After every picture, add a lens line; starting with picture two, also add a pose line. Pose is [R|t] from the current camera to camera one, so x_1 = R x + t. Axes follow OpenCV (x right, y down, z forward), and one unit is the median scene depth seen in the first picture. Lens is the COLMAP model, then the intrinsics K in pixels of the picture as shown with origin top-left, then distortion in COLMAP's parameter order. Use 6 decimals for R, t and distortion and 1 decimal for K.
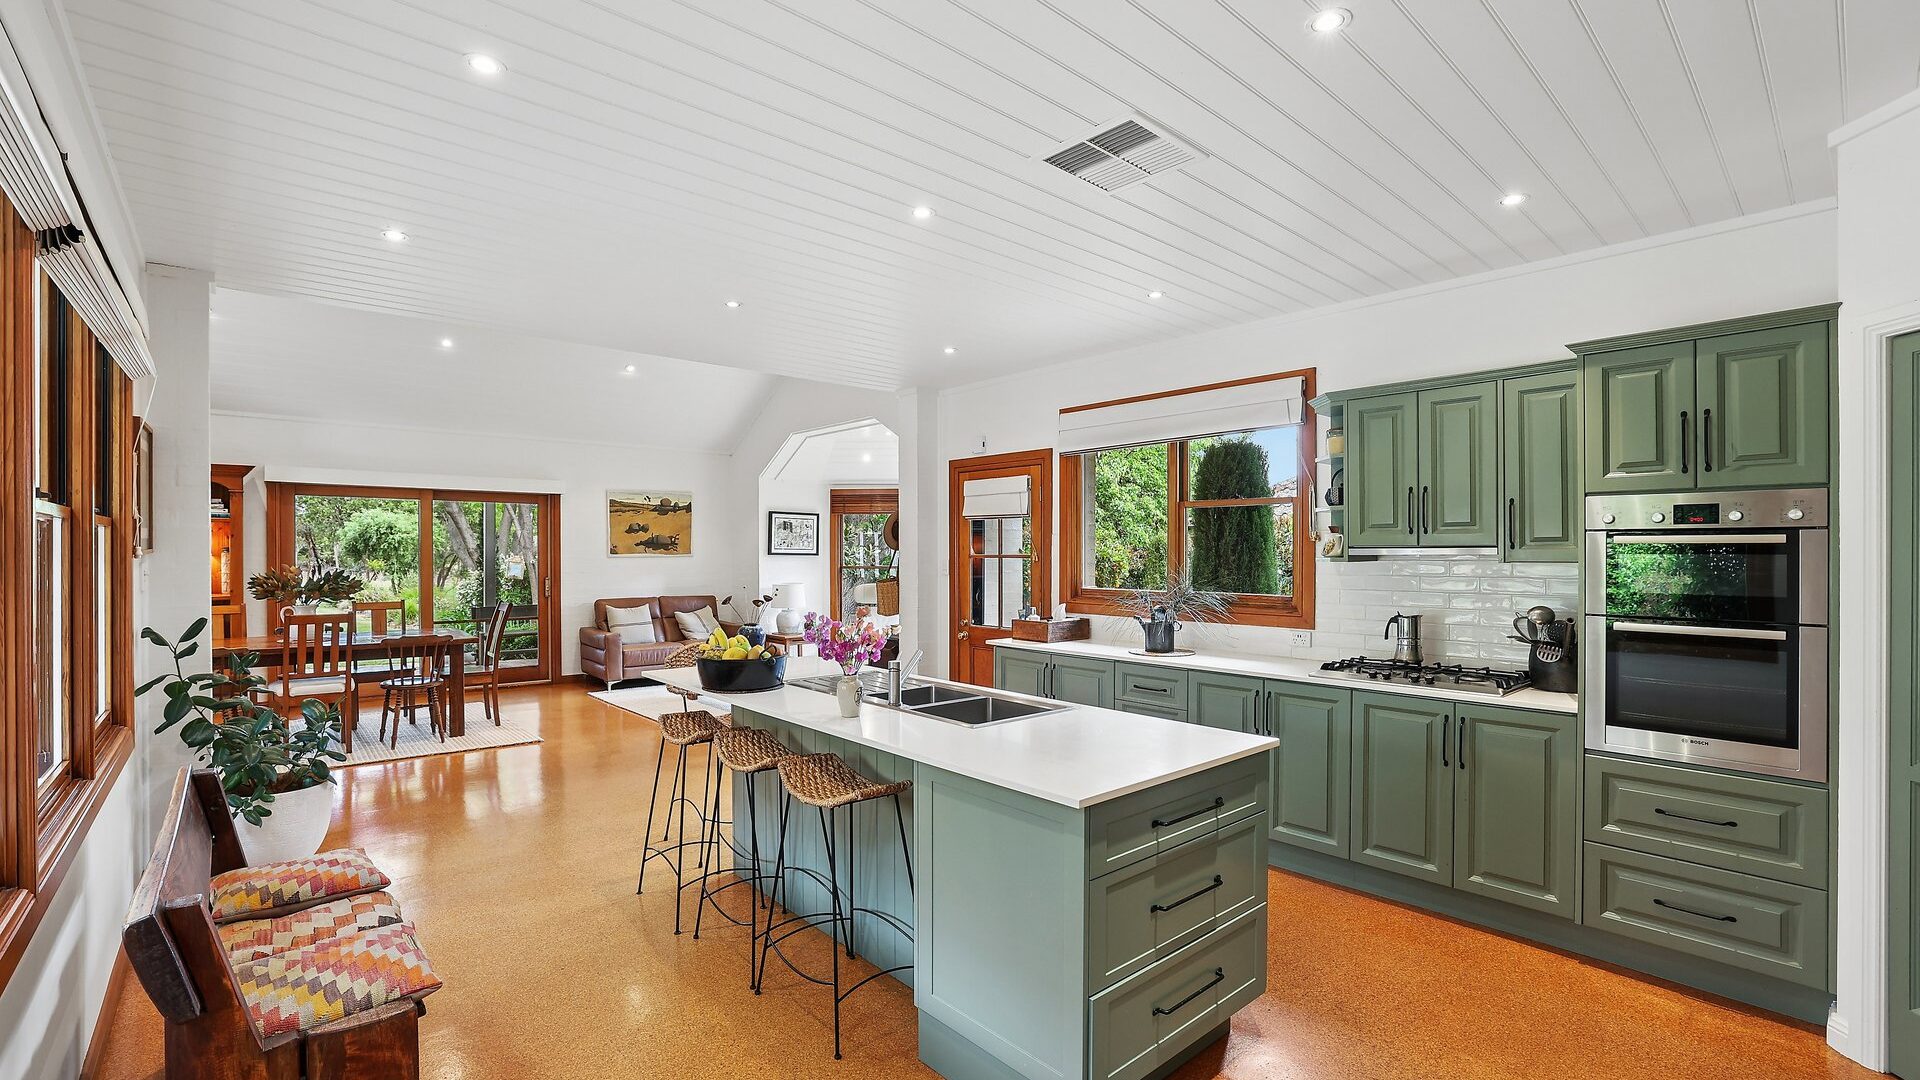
lens RADIAL K [[829.2, 0, 960.7], [0, 829.2, 546.0], [0, 0, 1]] dist [-0.008296, 0.000028]
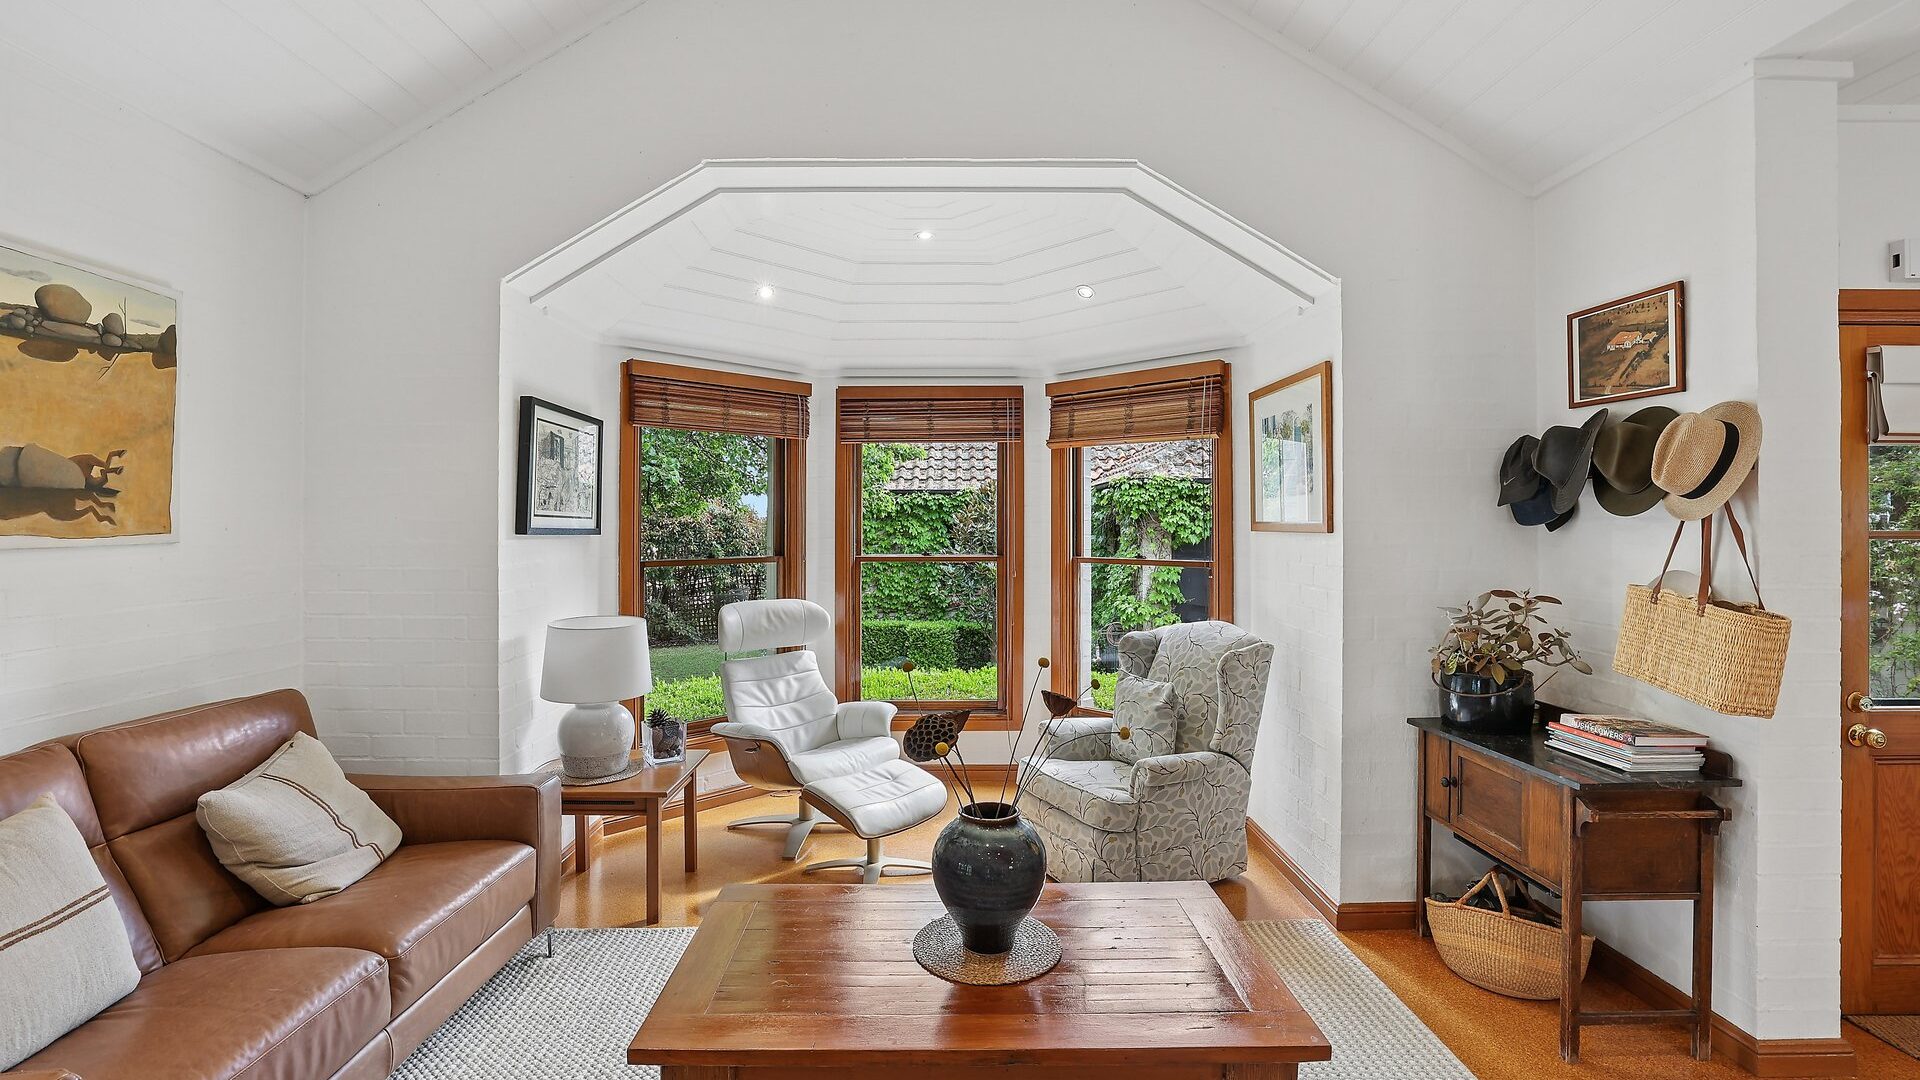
lens RADIAL K [[829.2, 0, 953.3], [0, 829.2, 528.6], [0, 0, 1]] dist [-0.008296, 0.000028]
pose [[0.656092, -0.004197, 0.754669, -0.509608], [-0.006072, 0.999923, 0.010840, 0.005732], [-0.754656, -0.011695, 0.656016, 0.935527]]
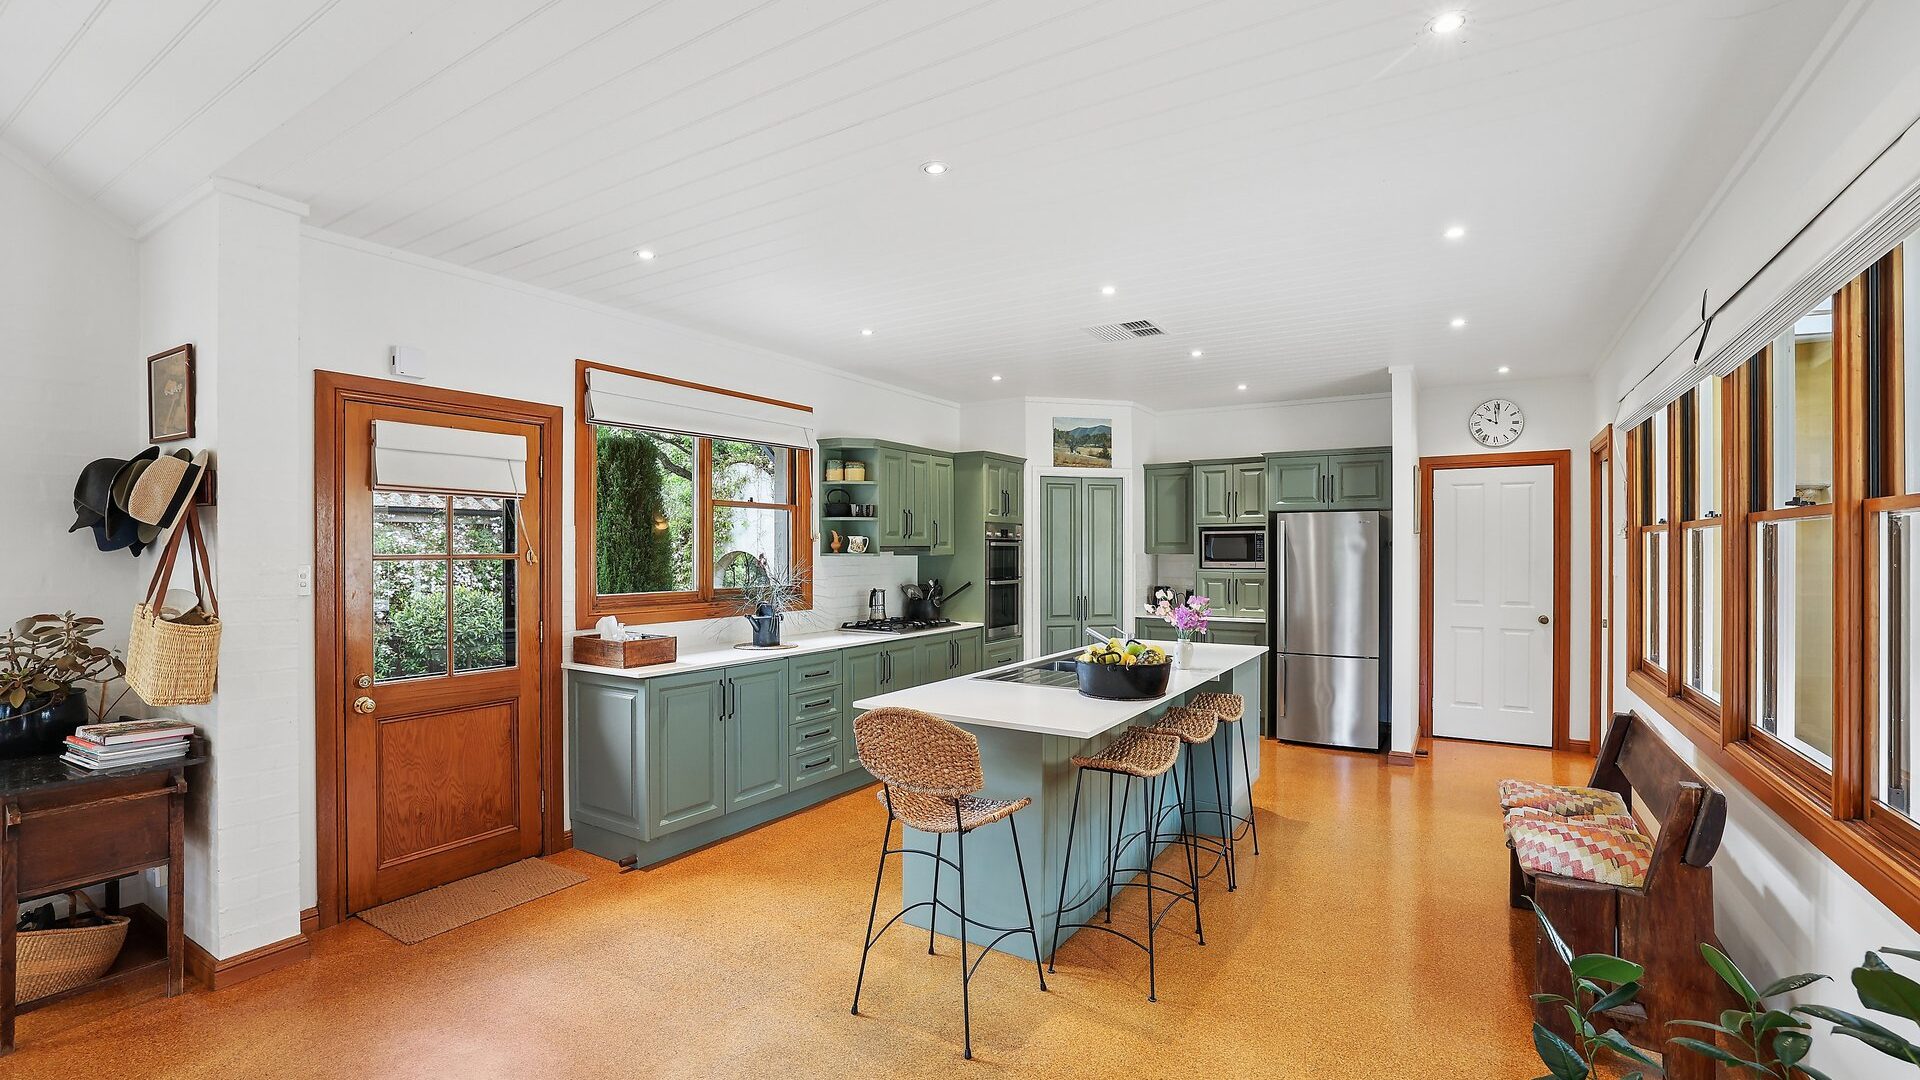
lens RADIAL K [[829.2, 0, 955.9], [0, 829.2, 553.2], [0, 0, 1]] dist [-0.008296, 0.000028]
pose [[-0.266494, -0.004966, 0.963824, -0.542330], [-0.005541, 0.999978, 0.003620, 0.003947], [-0.963821, -0.004376, -0.266515, 0.686397]]
